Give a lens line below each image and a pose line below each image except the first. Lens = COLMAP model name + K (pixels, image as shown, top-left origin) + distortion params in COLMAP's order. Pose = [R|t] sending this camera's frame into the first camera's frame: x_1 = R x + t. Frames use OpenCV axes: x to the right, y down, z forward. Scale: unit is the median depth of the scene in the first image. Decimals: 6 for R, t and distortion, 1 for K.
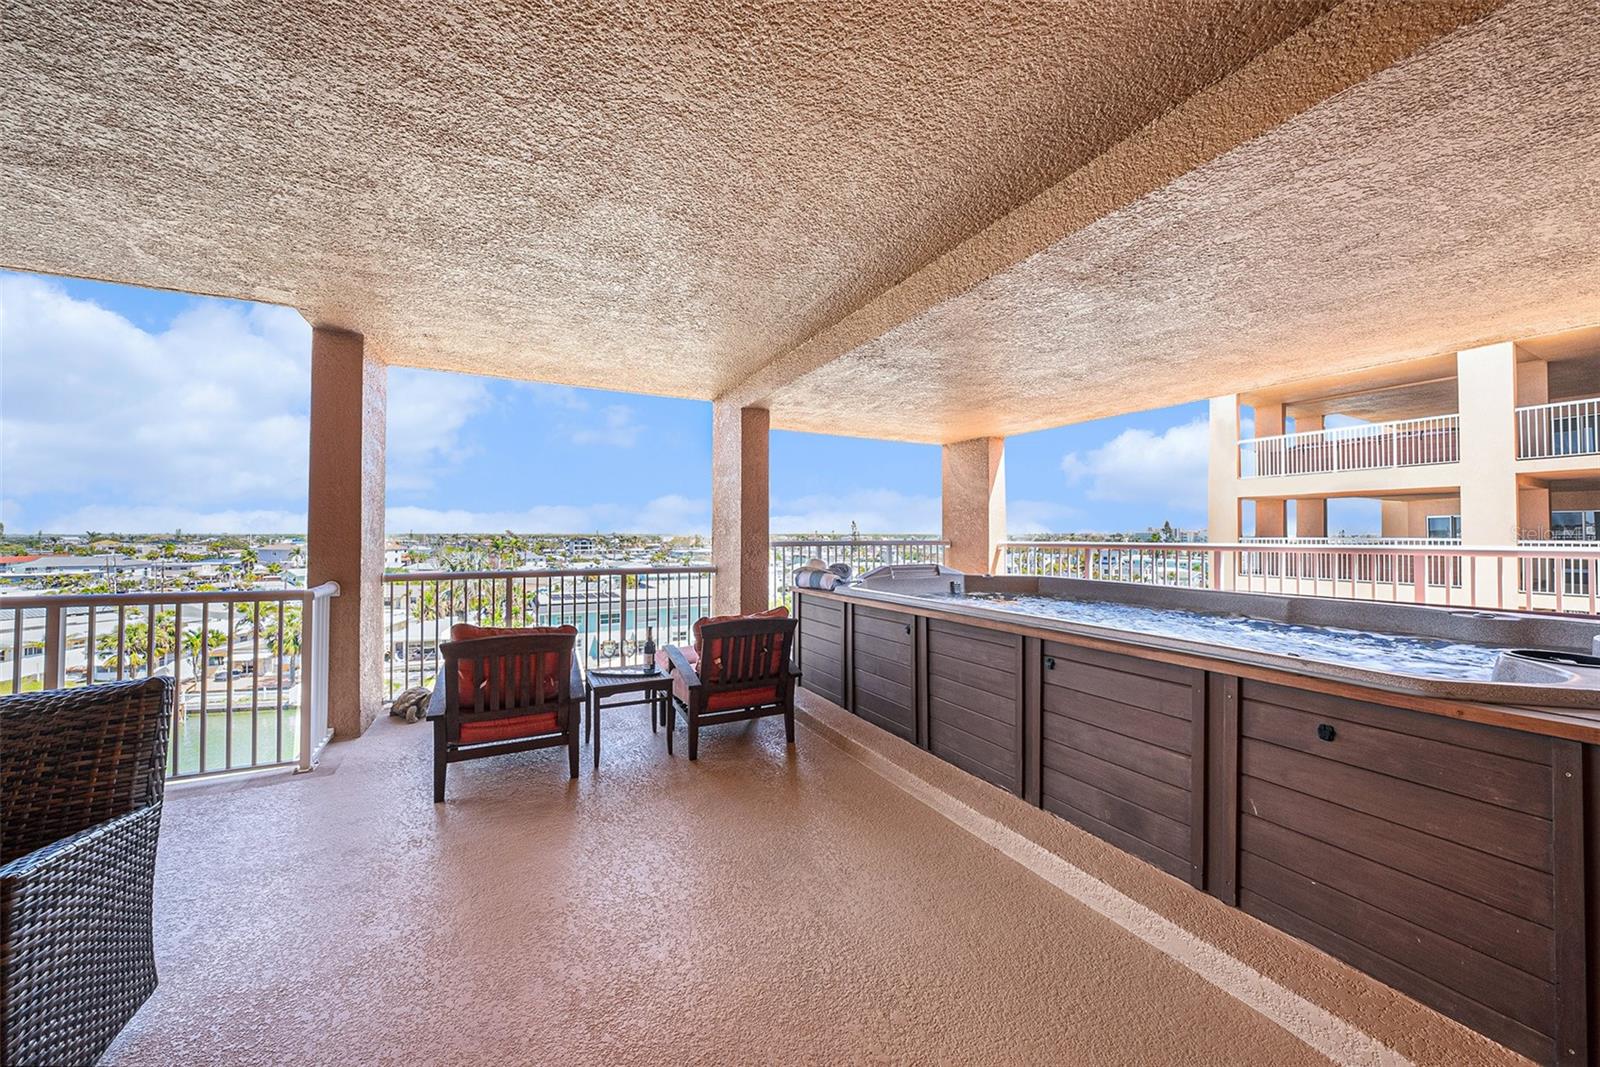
lens RADIAL K [[559.7, 0, 799.7], [0, 559.7, 526.3], [0, 0, 1]] dist [-0.029147, 0.006670]
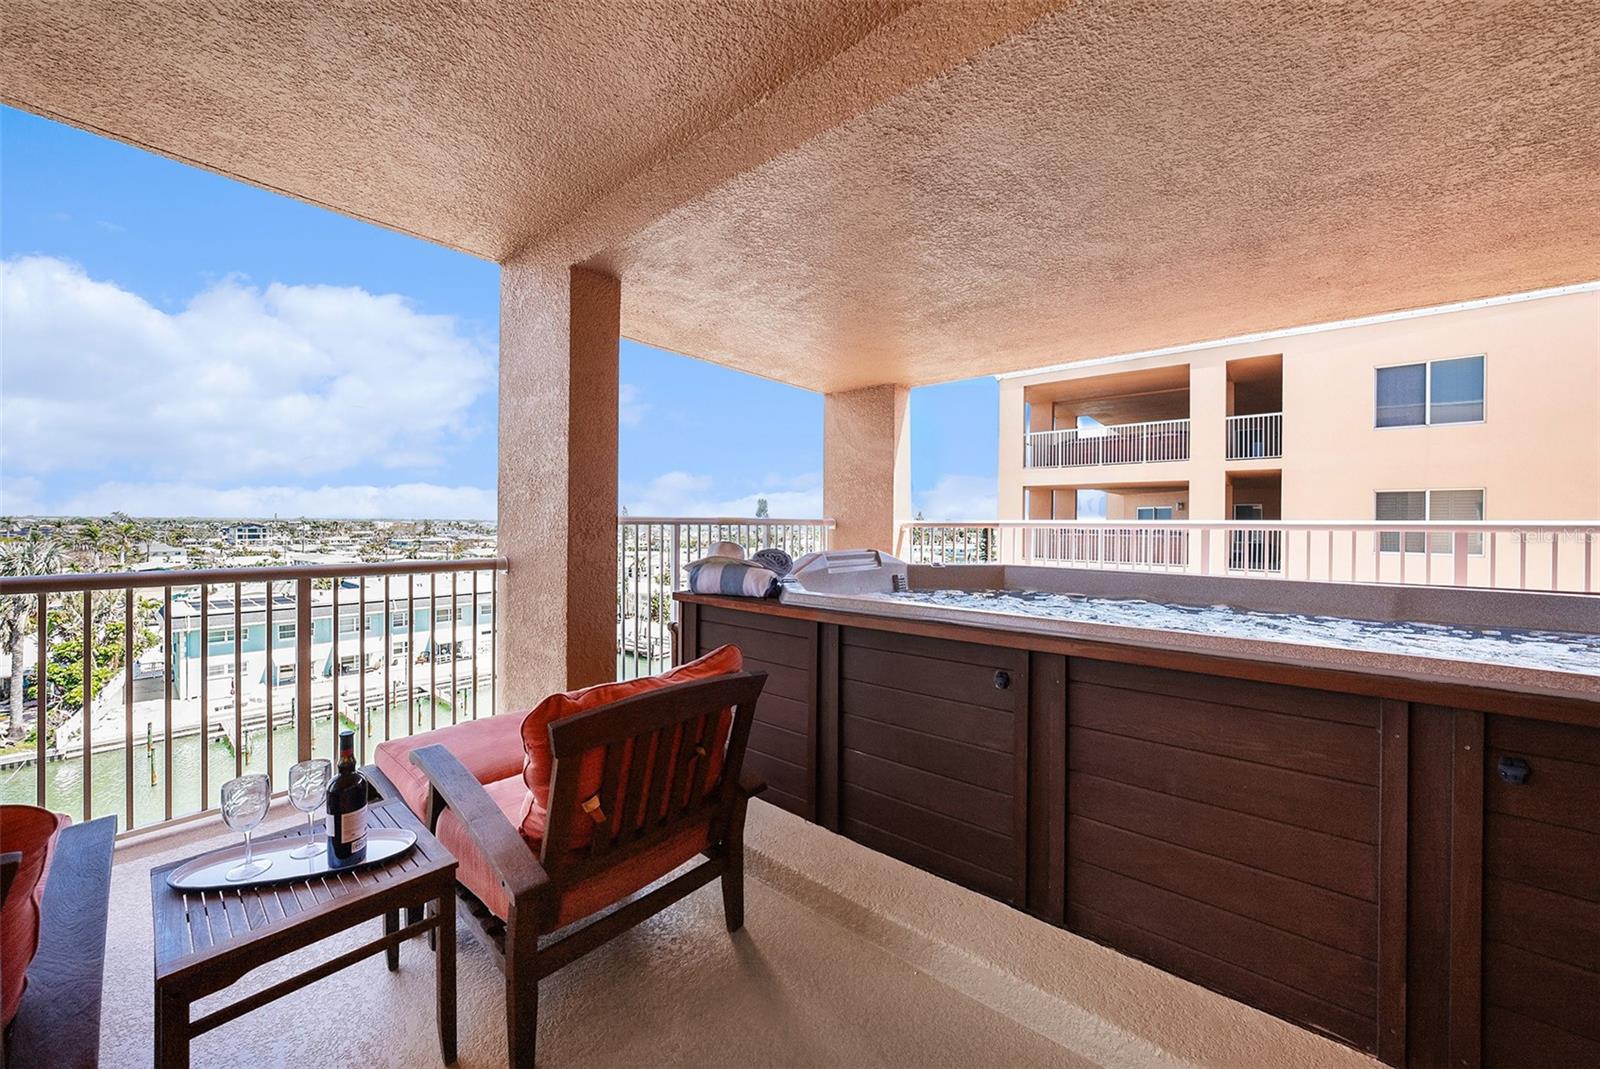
lens RADIAL K [[586.1, 0, 802.6], [0, 586.1, 525.8], [0, 0, 1]] dist [-0.018453, 0.000084]
pose [[0.924198, 0.003031, 0.381902, -0.108257], [-0.011389, 0.999742, 0.019629, 0.025969], [-0.381745, -0.022491, 0.923994, 0.377326]]
